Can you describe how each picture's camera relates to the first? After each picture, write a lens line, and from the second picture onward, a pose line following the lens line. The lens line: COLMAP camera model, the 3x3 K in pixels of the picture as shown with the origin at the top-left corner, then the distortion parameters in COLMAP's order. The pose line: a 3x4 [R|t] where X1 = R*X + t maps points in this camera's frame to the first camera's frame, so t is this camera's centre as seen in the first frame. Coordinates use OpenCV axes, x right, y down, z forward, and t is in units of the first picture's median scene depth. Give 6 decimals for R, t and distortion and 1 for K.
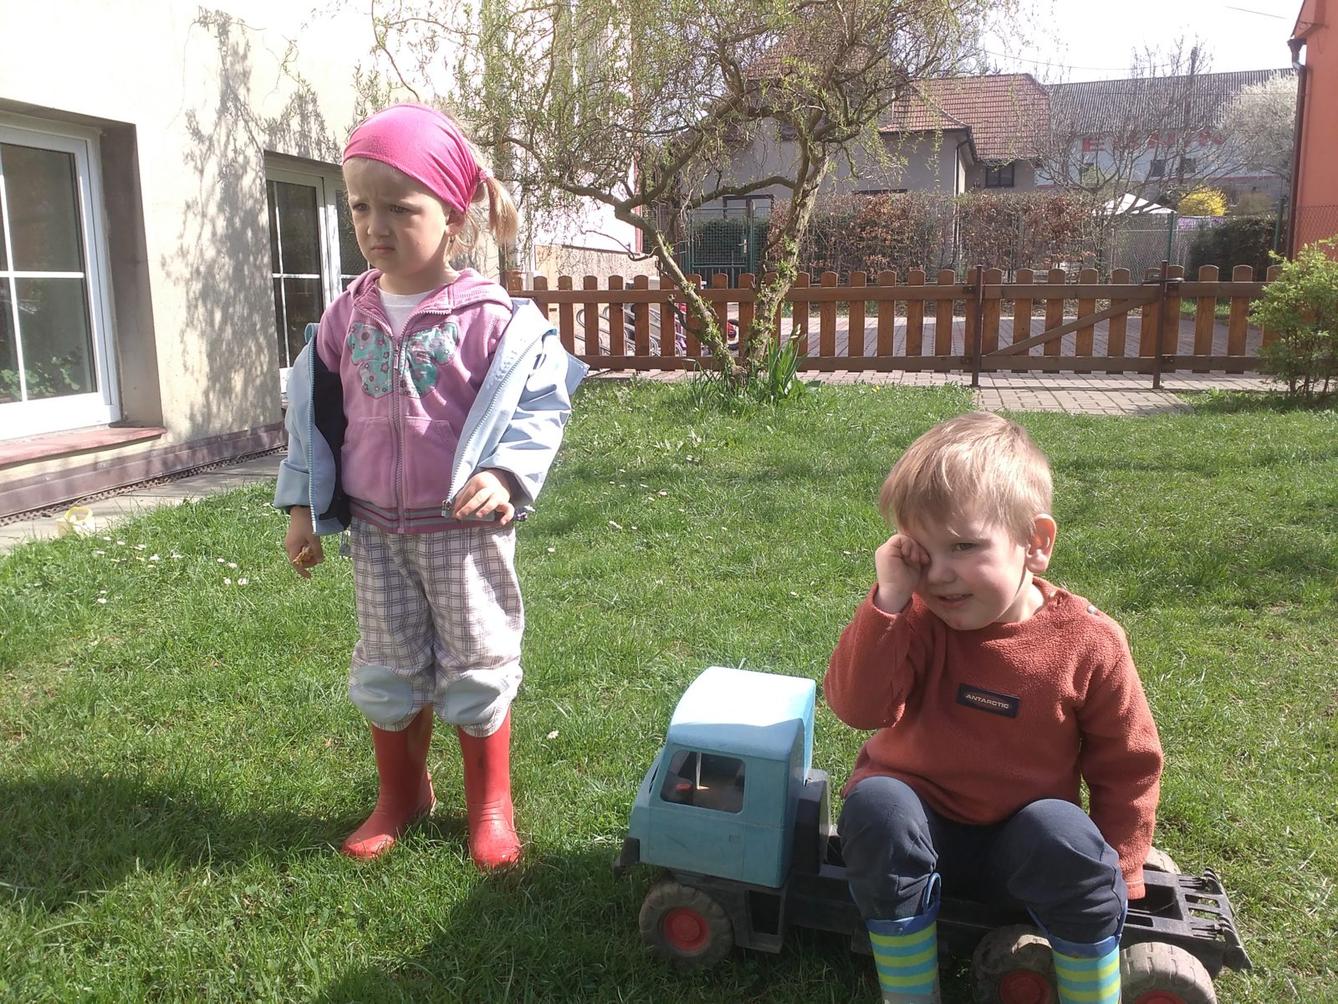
lens RADIAL K [[1132.7, 0, 667.9], [0, 1132.7, 500.2], [0, 0, 1]] dist [0.006581, -0.004955]
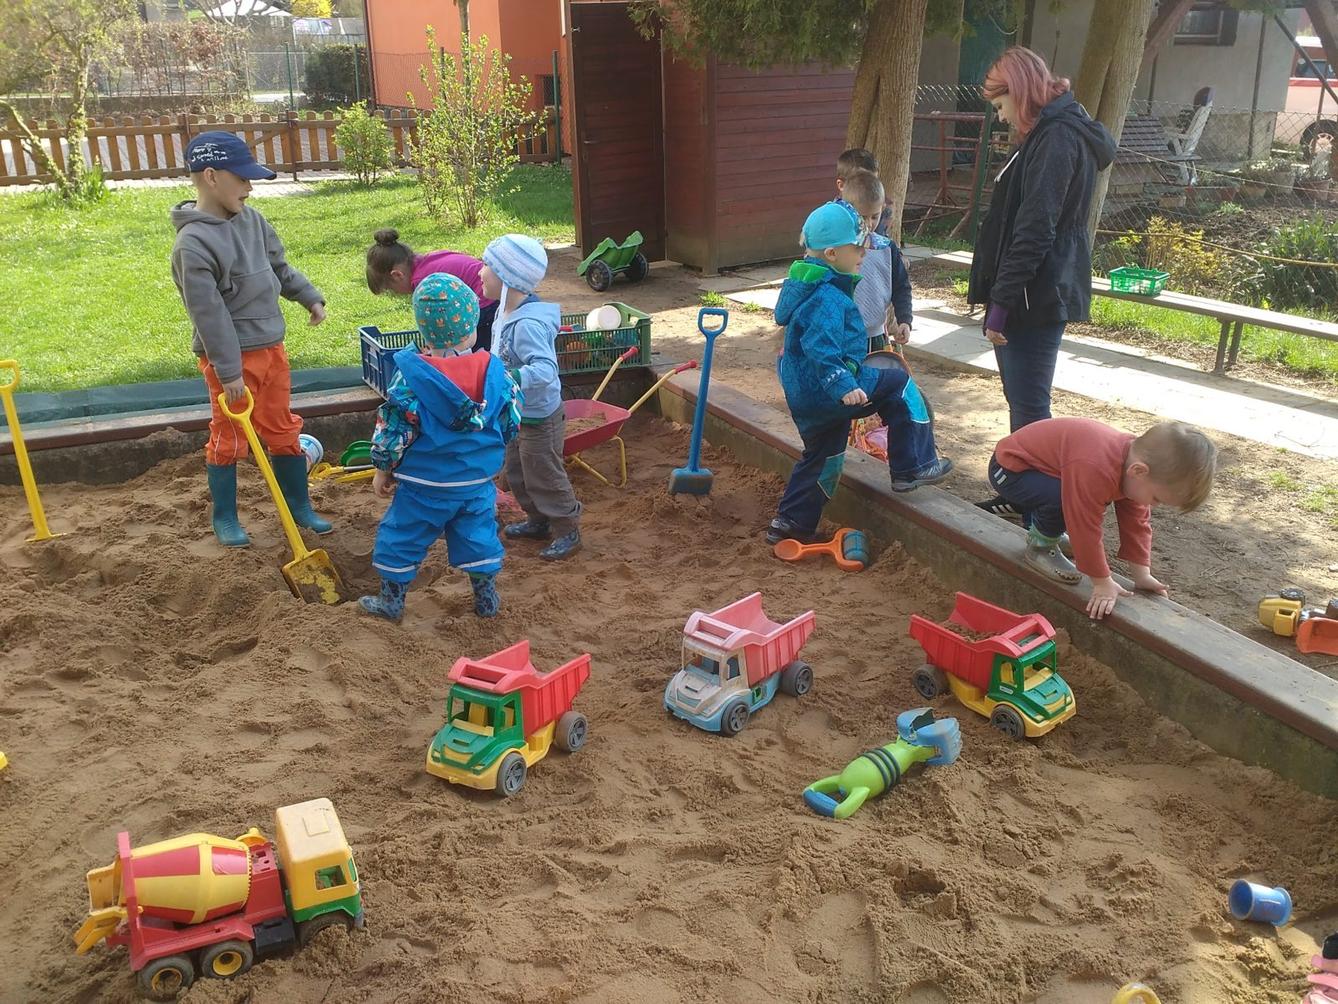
lens RADIAL K [[1132.7, 0, 667.5], [0, 1132.7, 504.1], [0, 0, 1]] dist [0.006581, -0.004955]
pose [[0.762258, -0.228655, 0.605541, -0.353120], [0.115074, 0.968495, 0.220852, 0.074141], [-0.636963, -0.098664, 0.764555, -0.865807]]
